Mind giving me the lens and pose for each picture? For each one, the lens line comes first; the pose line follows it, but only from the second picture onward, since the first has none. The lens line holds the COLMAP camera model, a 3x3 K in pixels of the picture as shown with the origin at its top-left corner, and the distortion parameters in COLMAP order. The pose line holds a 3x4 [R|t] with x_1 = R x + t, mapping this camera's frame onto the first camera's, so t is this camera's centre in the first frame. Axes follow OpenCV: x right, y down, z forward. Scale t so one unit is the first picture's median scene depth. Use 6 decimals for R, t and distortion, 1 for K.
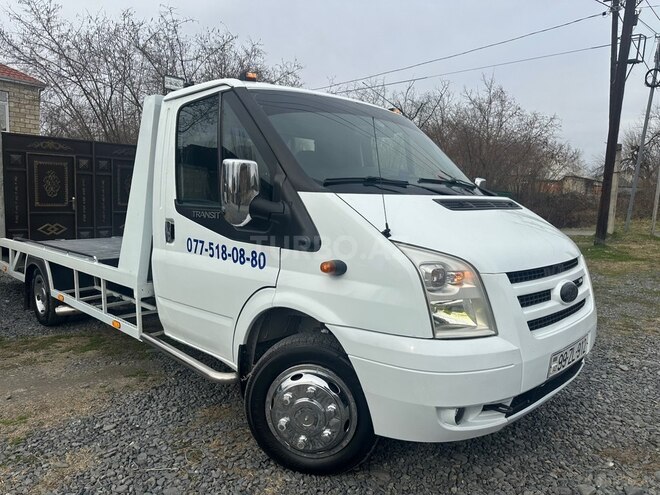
lens RADIAL K [[462.3, 0, 328.3], [0, 462.3, 236.2], [0, 0, 1]] dist [0.055146, -0.056936]
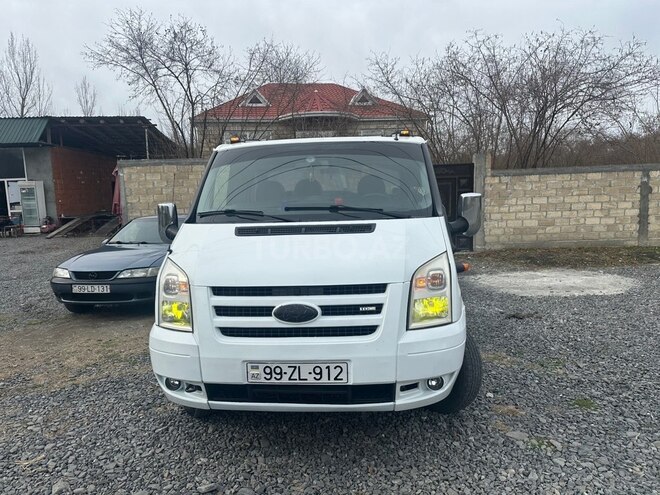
lens RADIAL K [[462.3, 0, 331.1], [0, 462.3, 240.1], [0, 0, 1]] dist [0.055146, -0.056936]
pose [[0.648351, 0.019970, -0.761079, 1.297516], [-0.024931, 0.999677, 0.004992, -0.052457], [0.760933, 0.015738, 0.648640, 0.349965]]
